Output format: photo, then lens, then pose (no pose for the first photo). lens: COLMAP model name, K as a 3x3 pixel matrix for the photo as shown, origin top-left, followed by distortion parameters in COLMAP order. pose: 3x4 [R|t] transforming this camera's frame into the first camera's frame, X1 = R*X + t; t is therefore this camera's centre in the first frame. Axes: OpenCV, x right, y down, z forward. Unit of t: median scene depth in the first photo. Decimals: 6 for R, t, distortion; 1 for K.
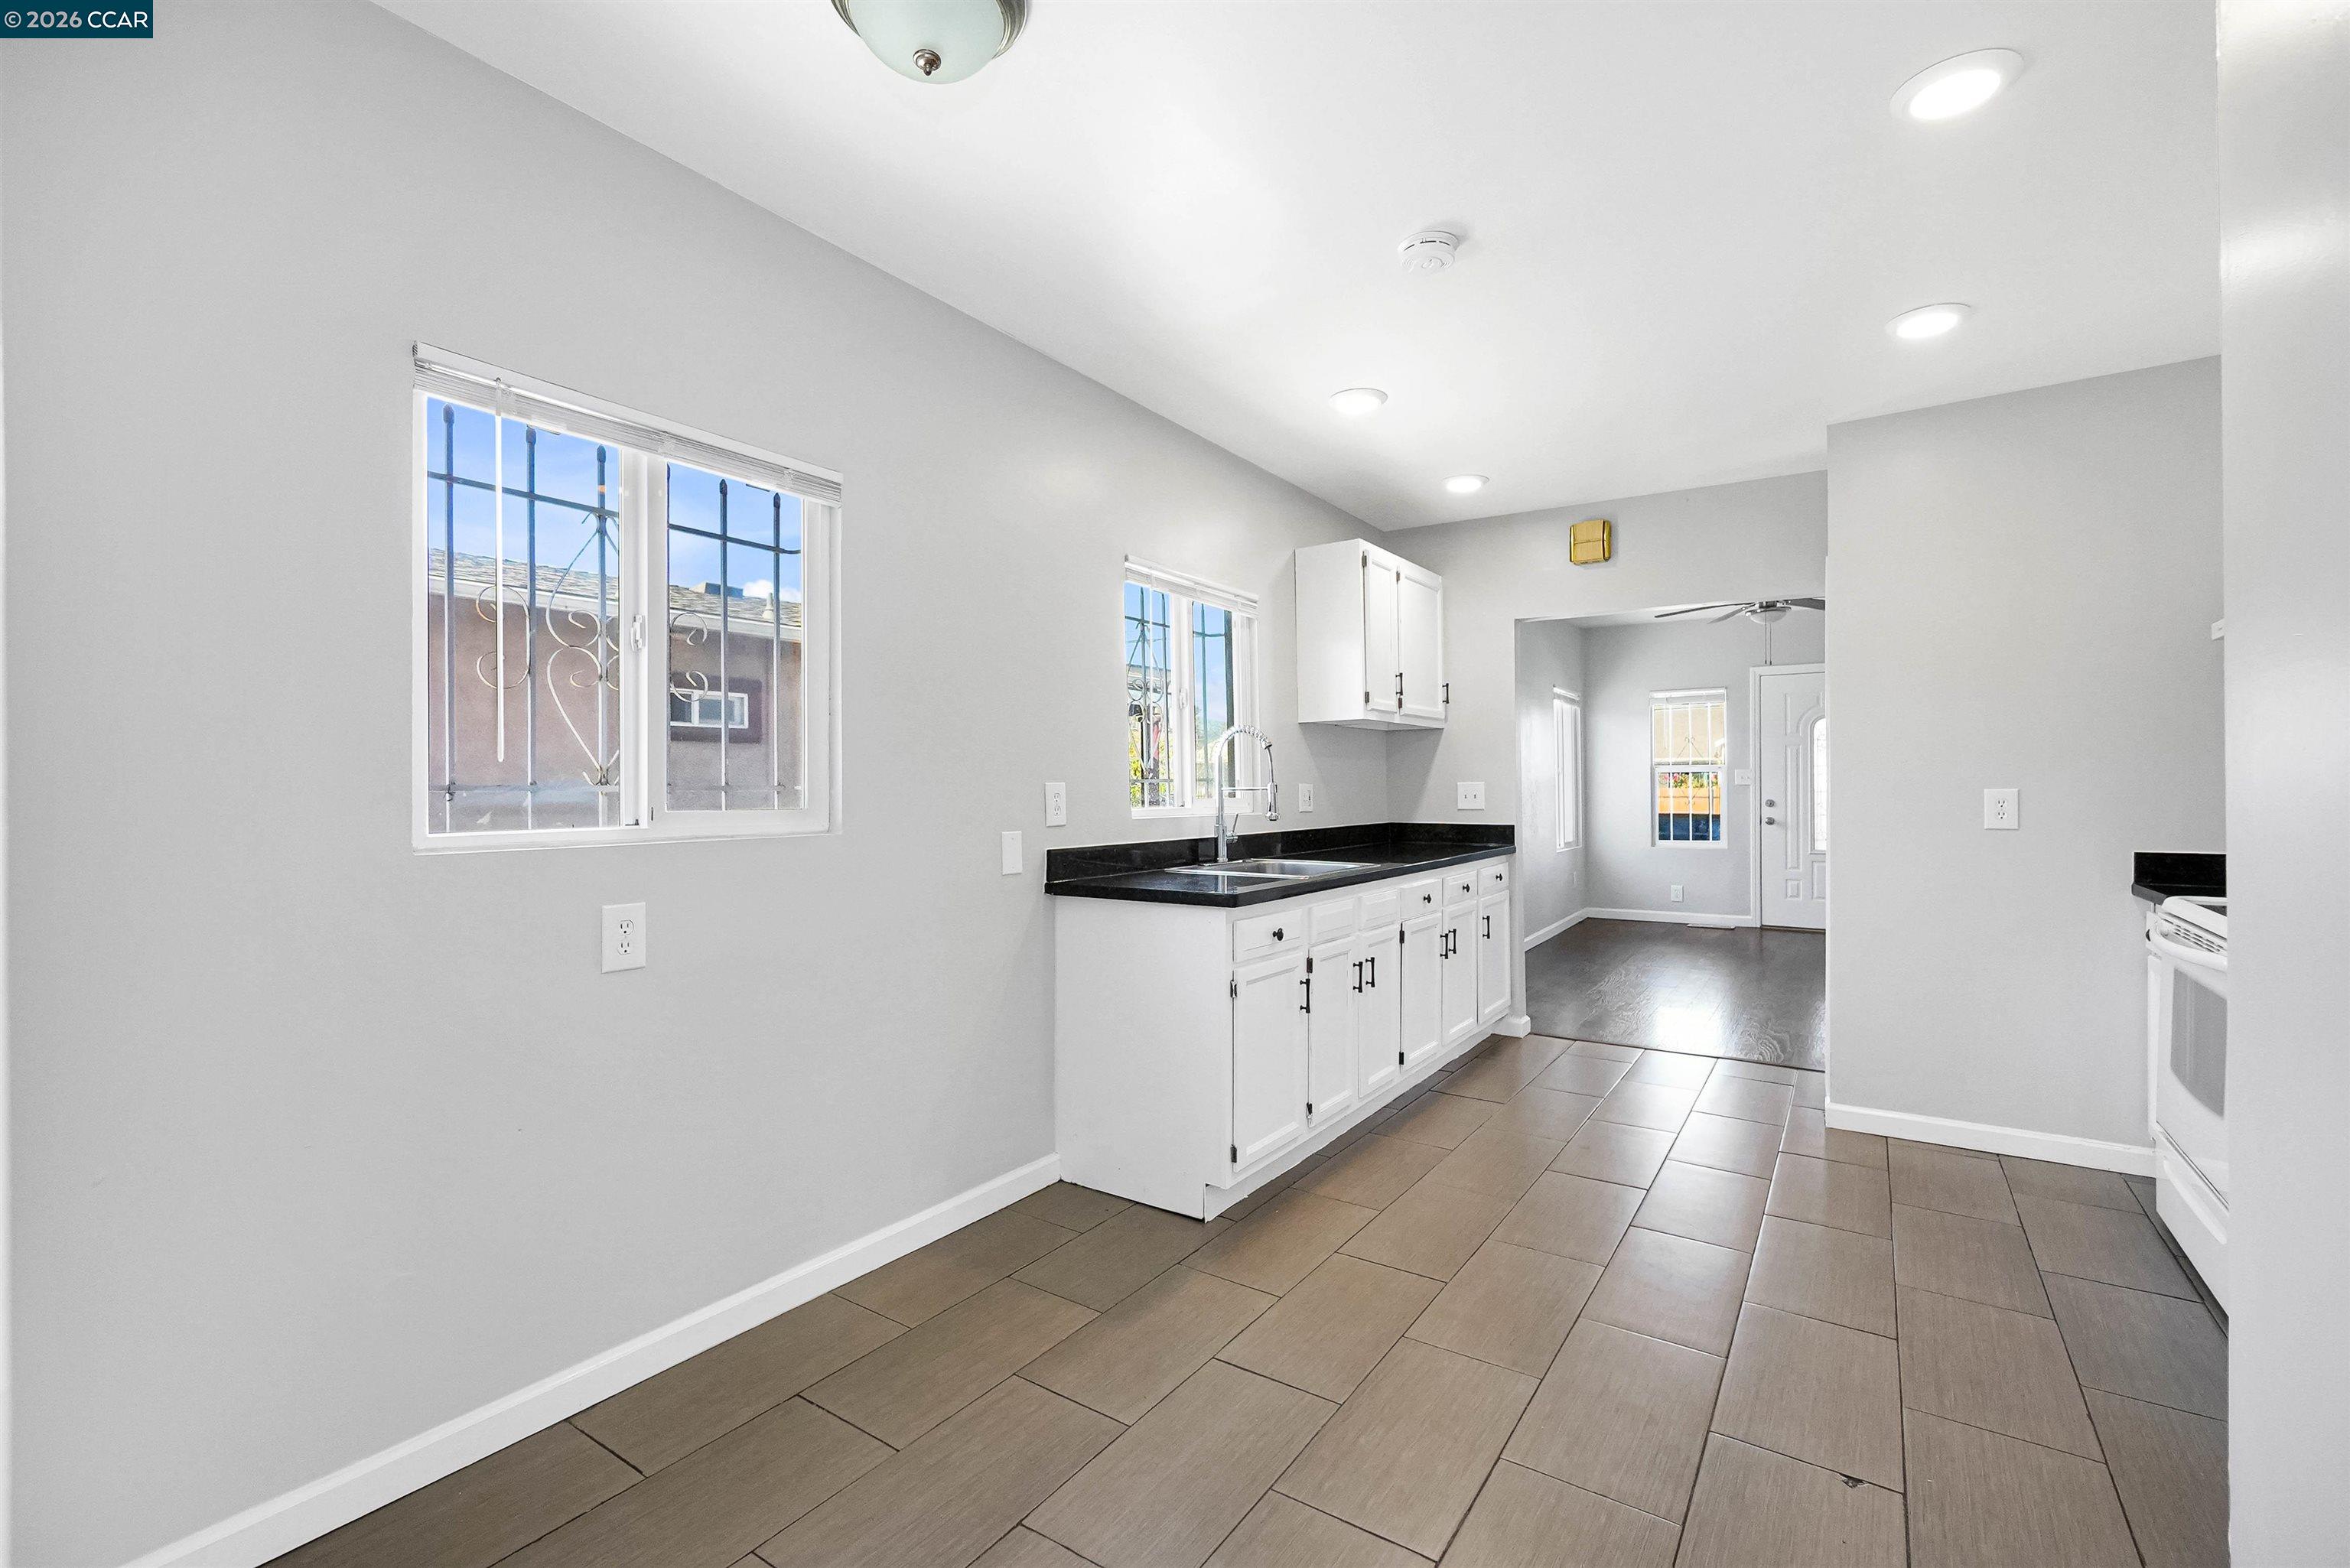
lens RADIAL K [[1024.8, 0, 1172.5], [0, 1024.8, 774.4], [0, 0, 1]] dist [-0.008105, 0.004589]
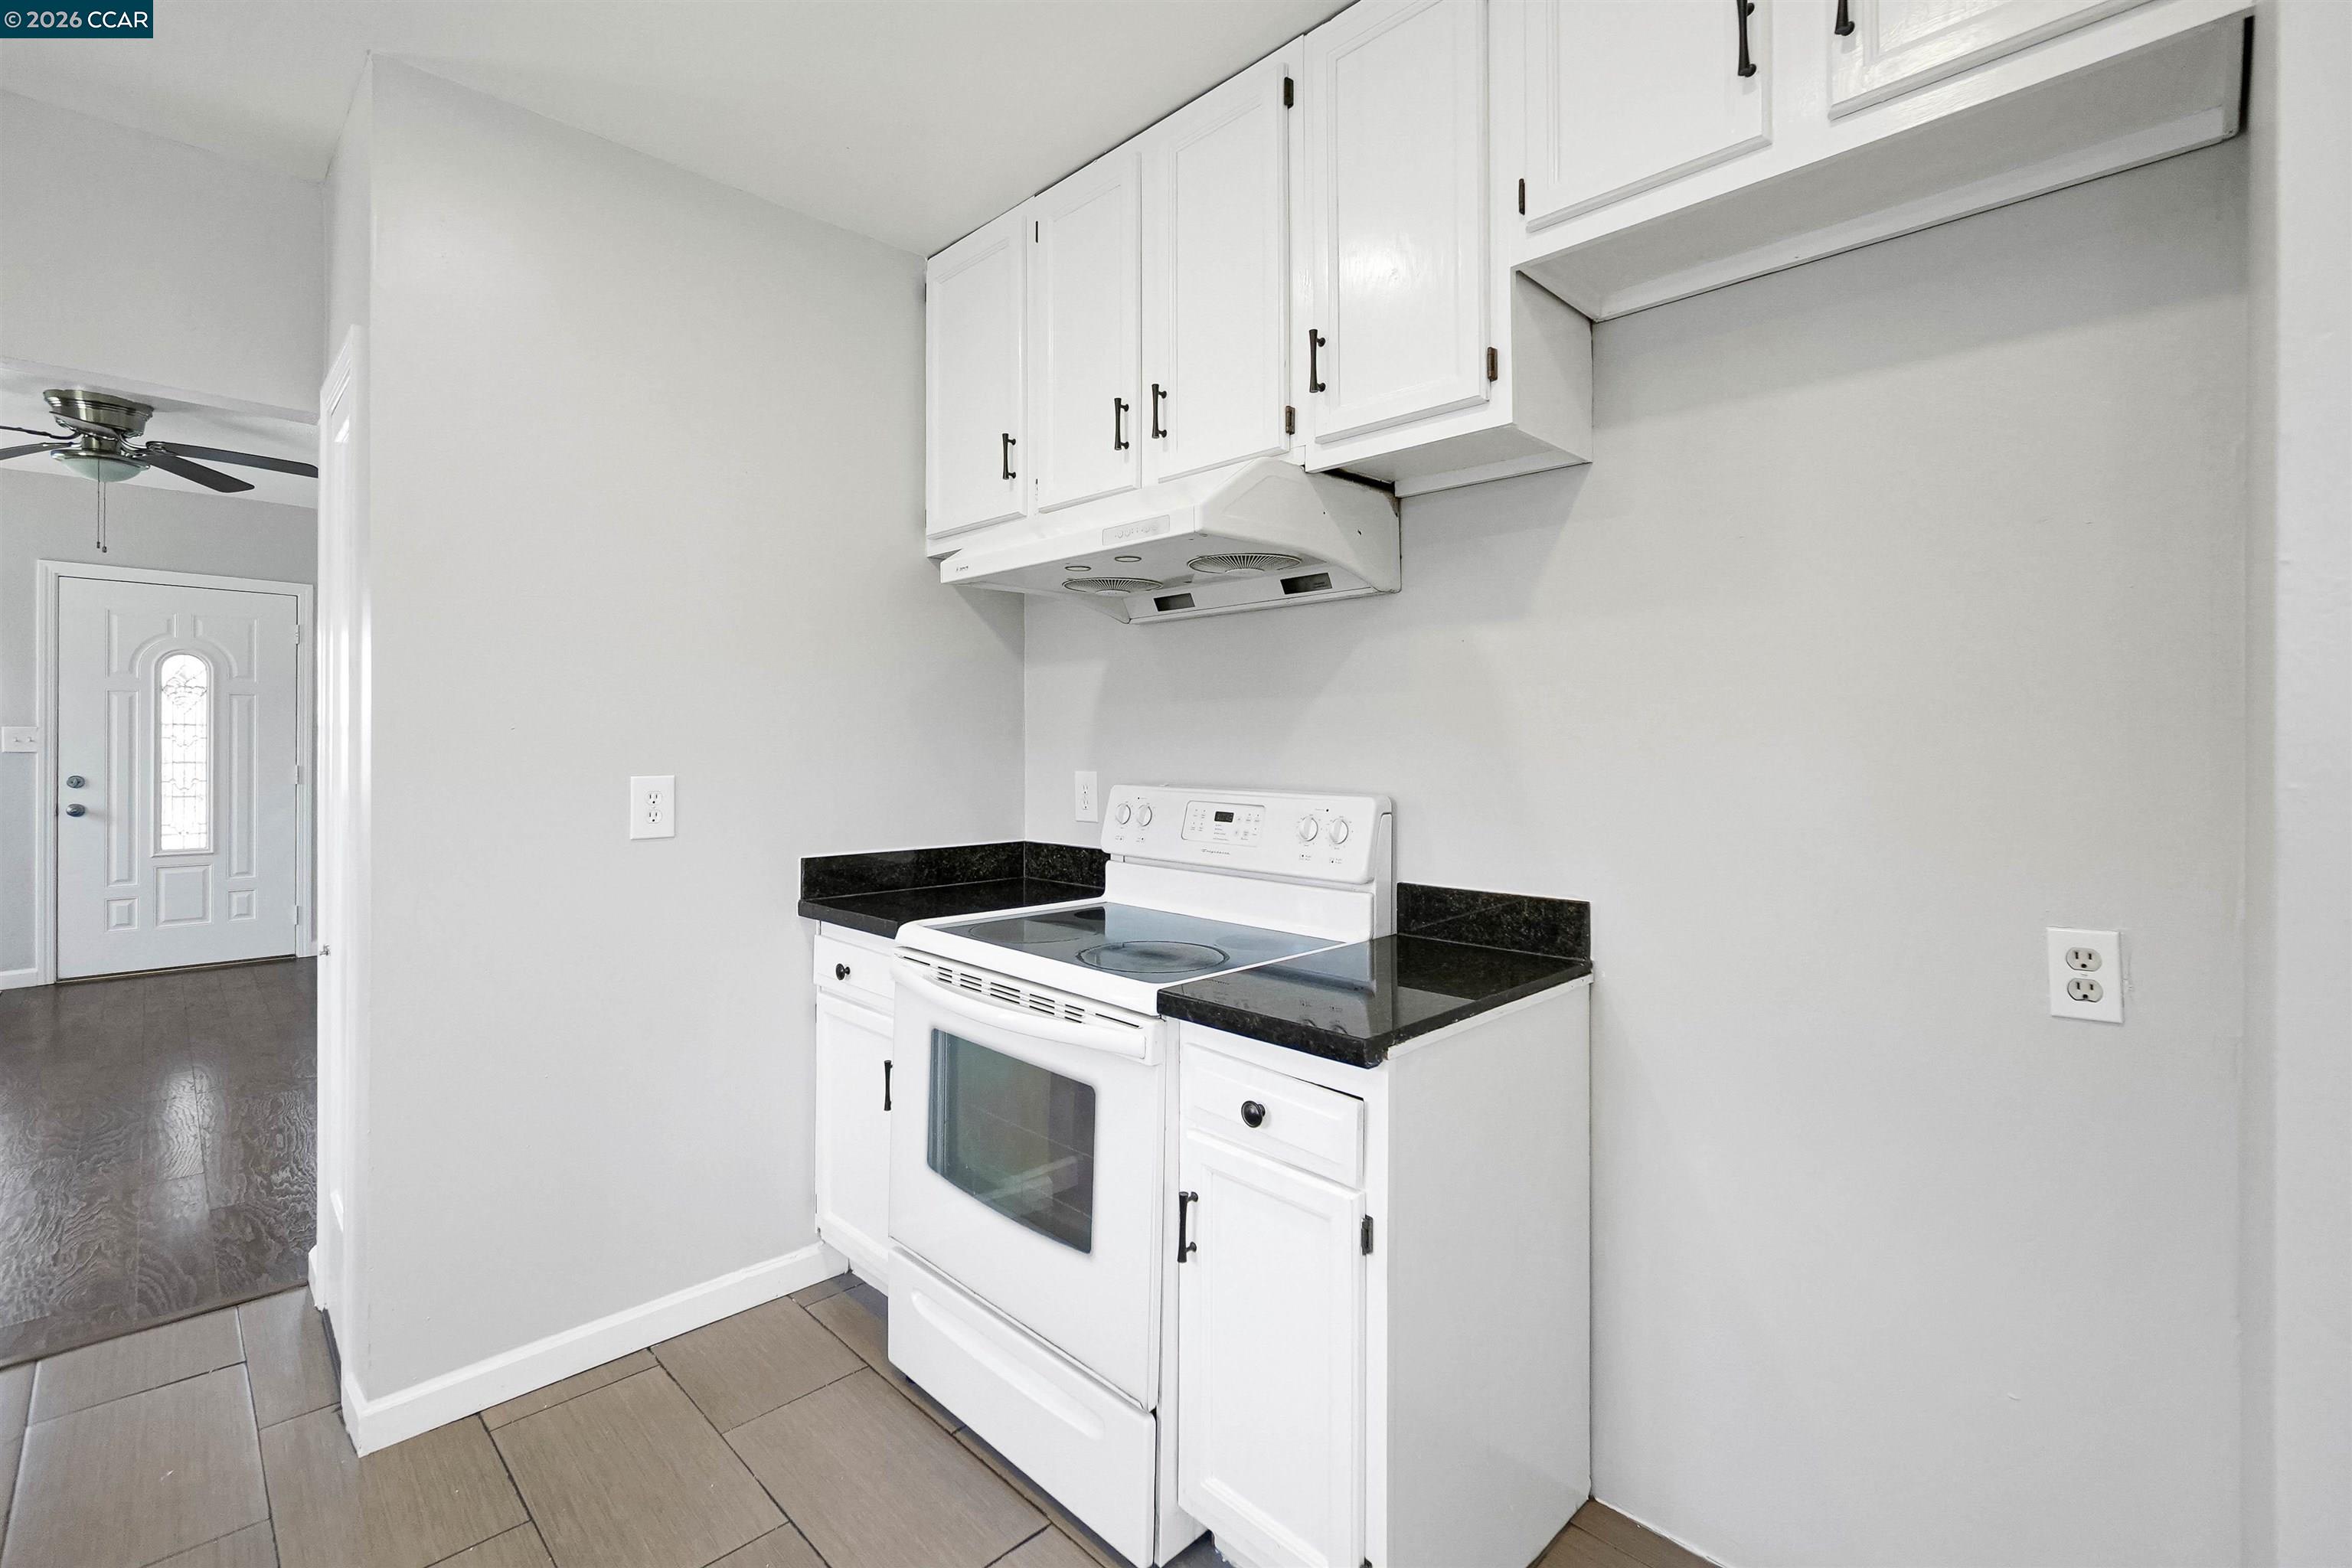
lens RADIAL K [[1025.8, 0, 1173.5], [0, 1025.8, 774.4], [0, 0, 1]] dist [-0.008105, 0.004589]
pose [[0.187842, -0.012621, 0.982118, 0.238435], [-0.021944, 0.999614, 0.017042, -0.005069], [-0.981954, -0.024753, 0.187493, 0.556325]]
